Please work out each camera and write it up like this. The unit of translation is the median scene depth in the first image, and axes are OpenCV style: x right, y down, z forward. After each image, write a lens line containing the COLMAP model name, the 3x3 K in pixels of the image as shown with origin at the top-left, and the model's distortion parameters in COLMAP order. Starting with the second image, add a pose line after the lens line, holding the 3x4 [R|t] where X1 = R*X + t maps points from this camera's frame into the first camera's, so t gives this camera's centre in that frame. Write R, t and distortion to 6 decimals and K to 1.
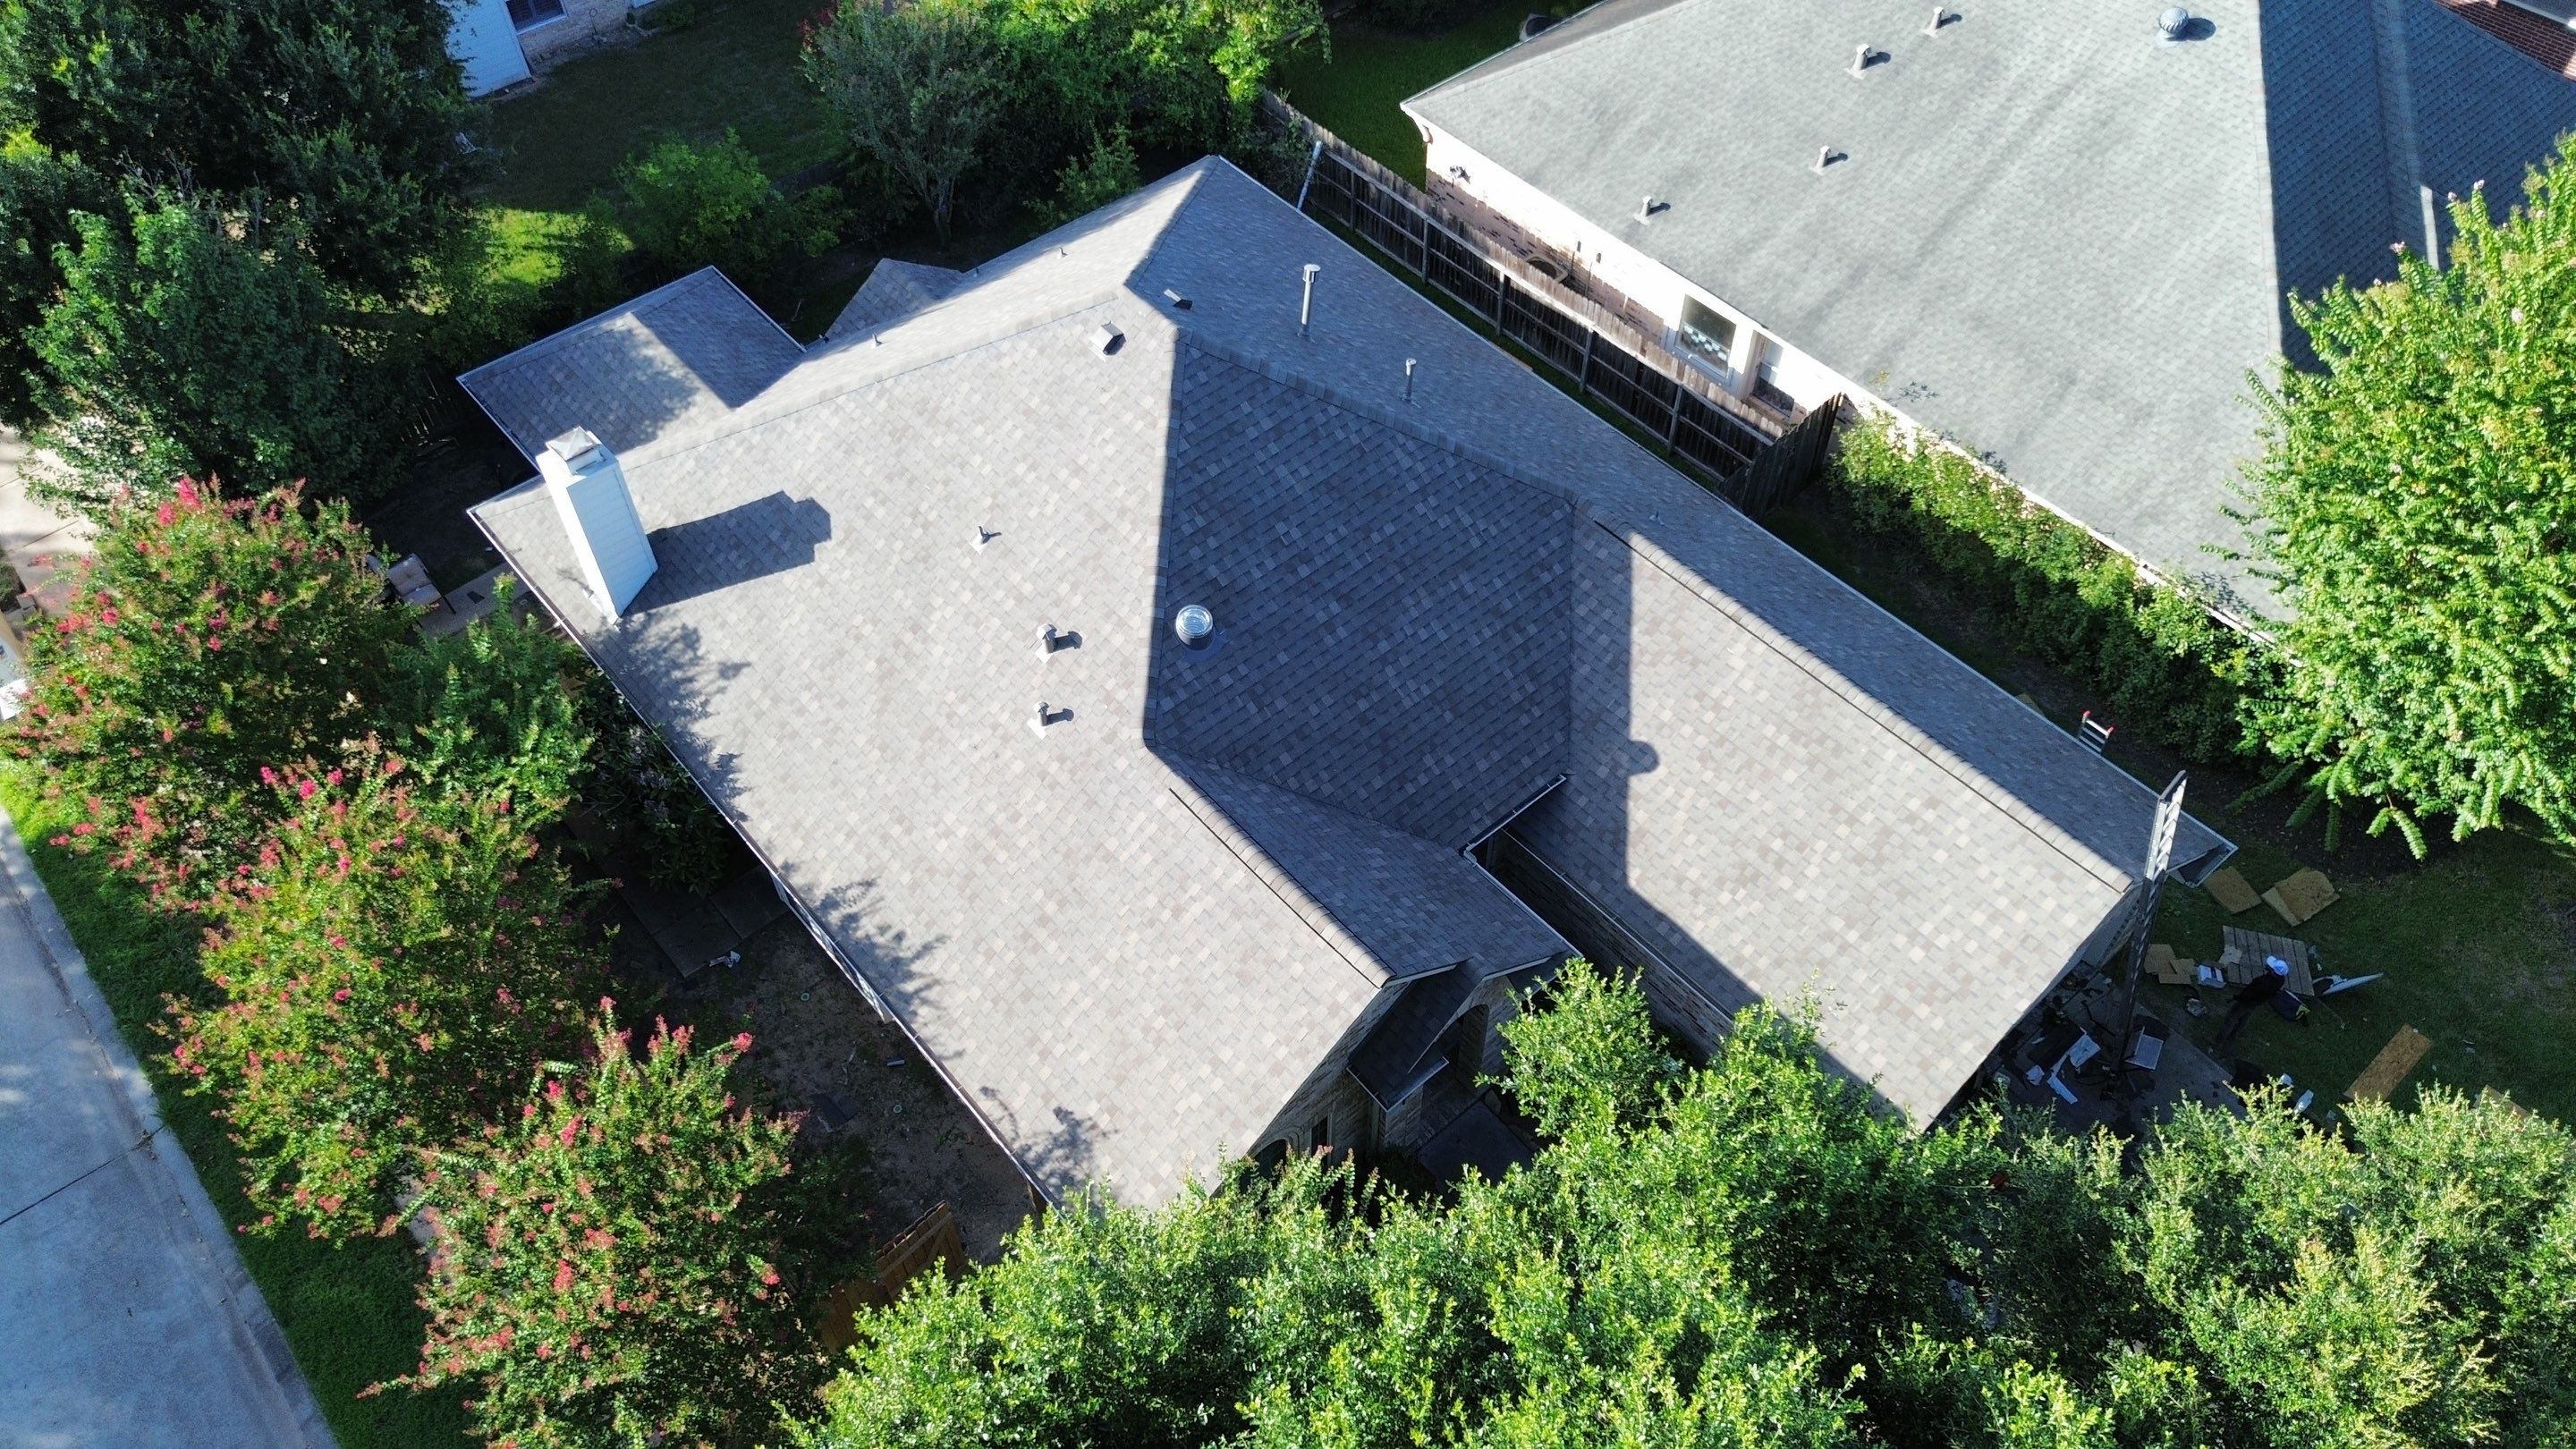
lens RADIAL K [[1836.4, 0, 1306.3], [0, 1836.4, 730.8], [0, 0, 1]] dist [0.070284, -0.074735]
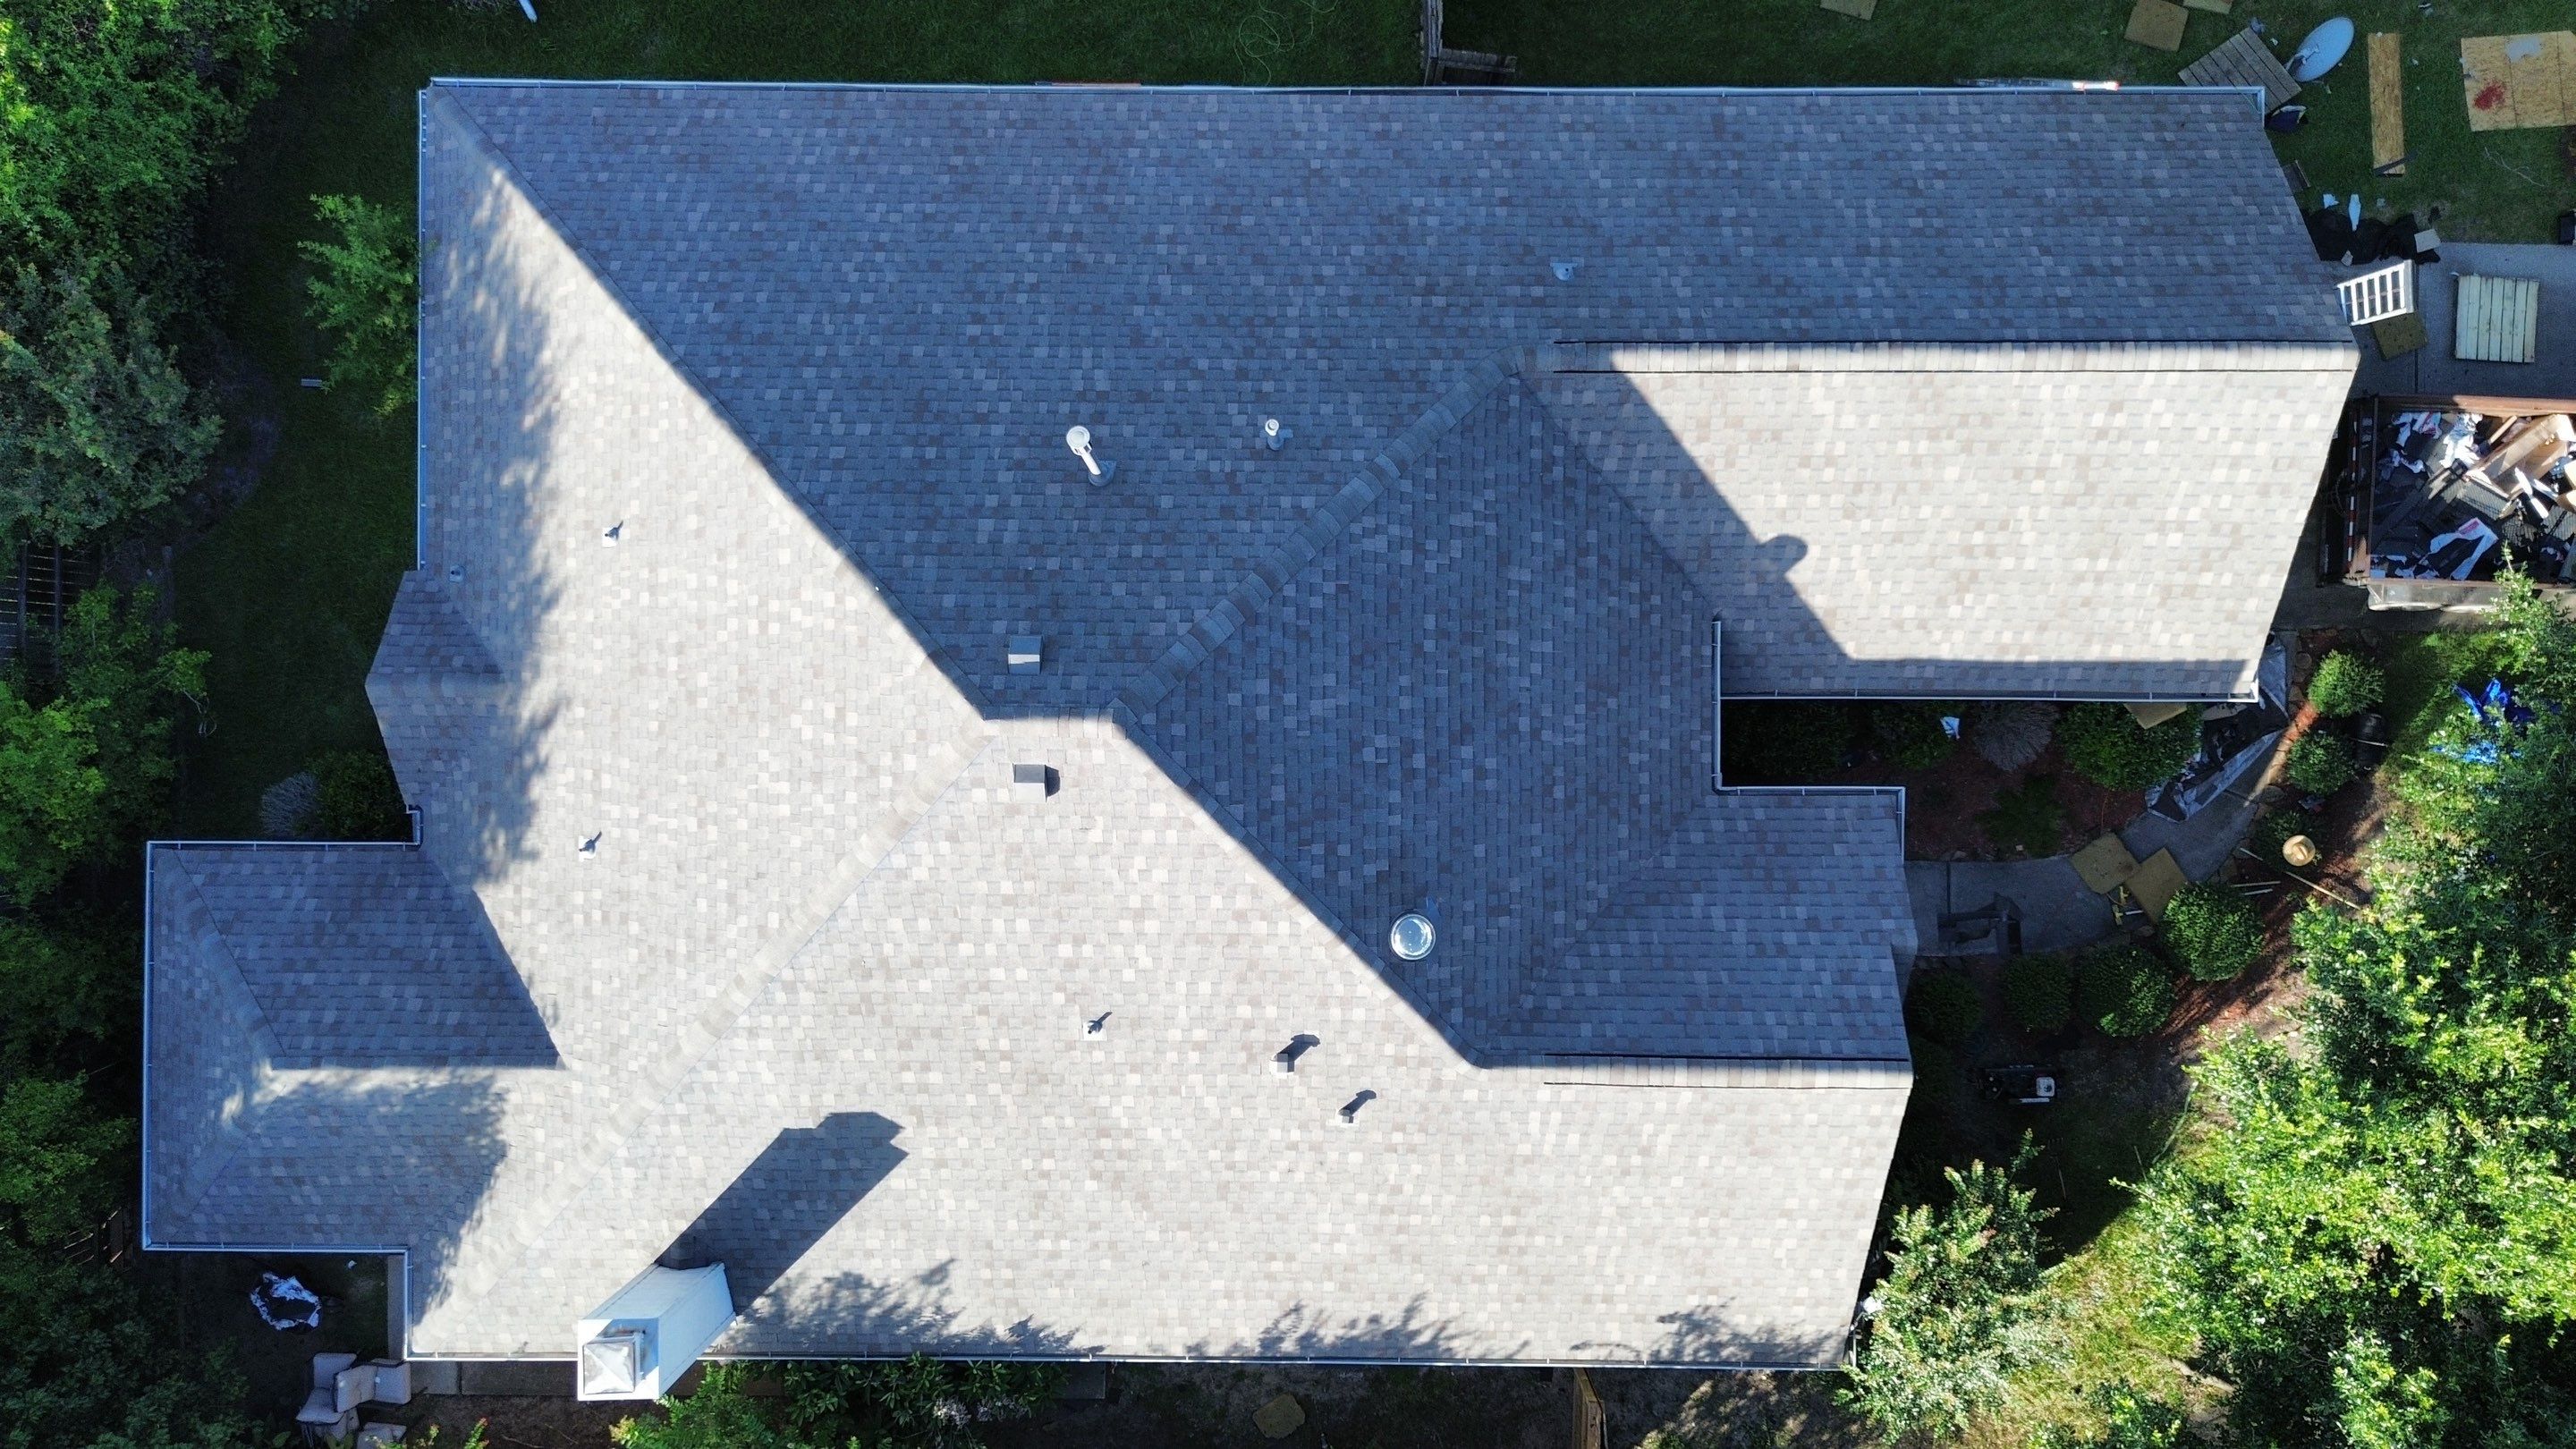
lens RADIAL K [[1836.4, 0, 1304.4], [0, 1836.4, 724.8], [0, 0, 1]] dist [0.070284, -0.074735]
pose [[0.663373, -0.748281, -0.003524, -0.019098], [0.583038, 0.513917, 0.629251, -0.599062], [-0.469045, -0.419483, 0.777194, 0.408986]]
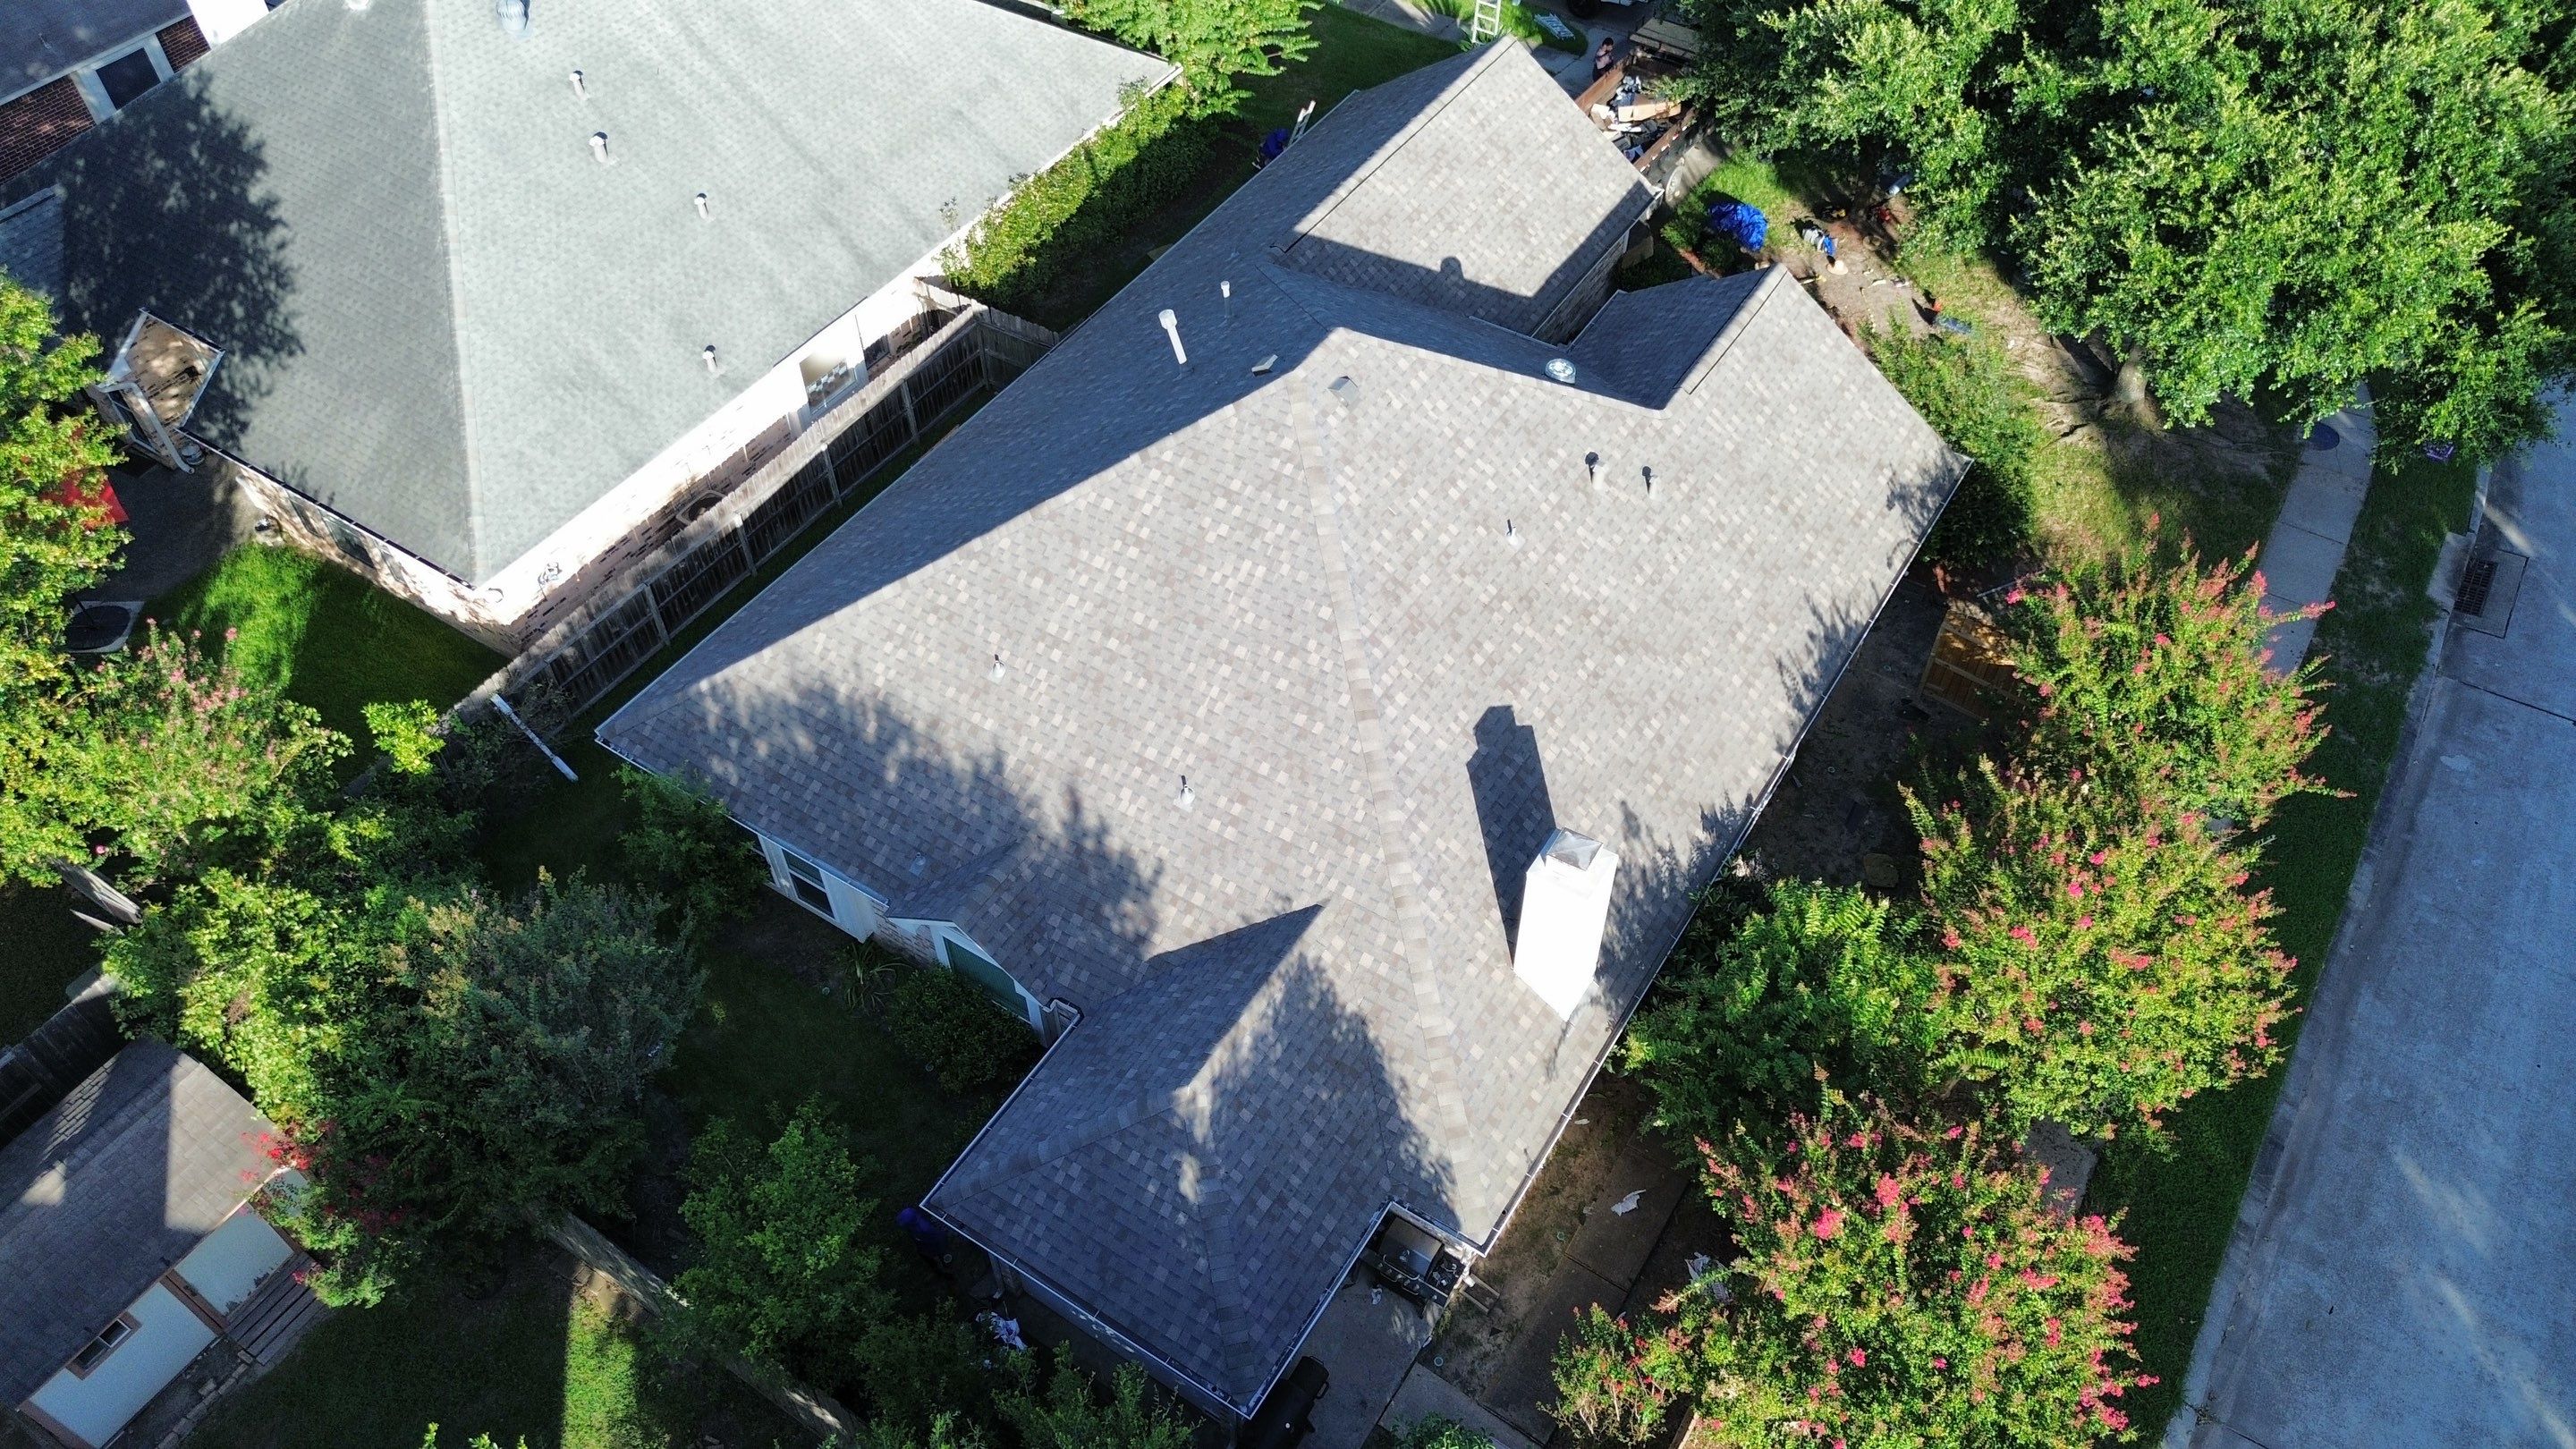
lens RADIAL K [[1836.4, 0, 1286.1], [0, 1836.4, 721.5], [0, 0, 1]] dist [0.070284, -0.074735]
pose [[-0.274250, -0.719793, 0.637719, -0.878778], [0.747121, 0.258045, 0.612554, -0.811202], [-0.605472, 0.644446, 0.467004, 0.650536]]
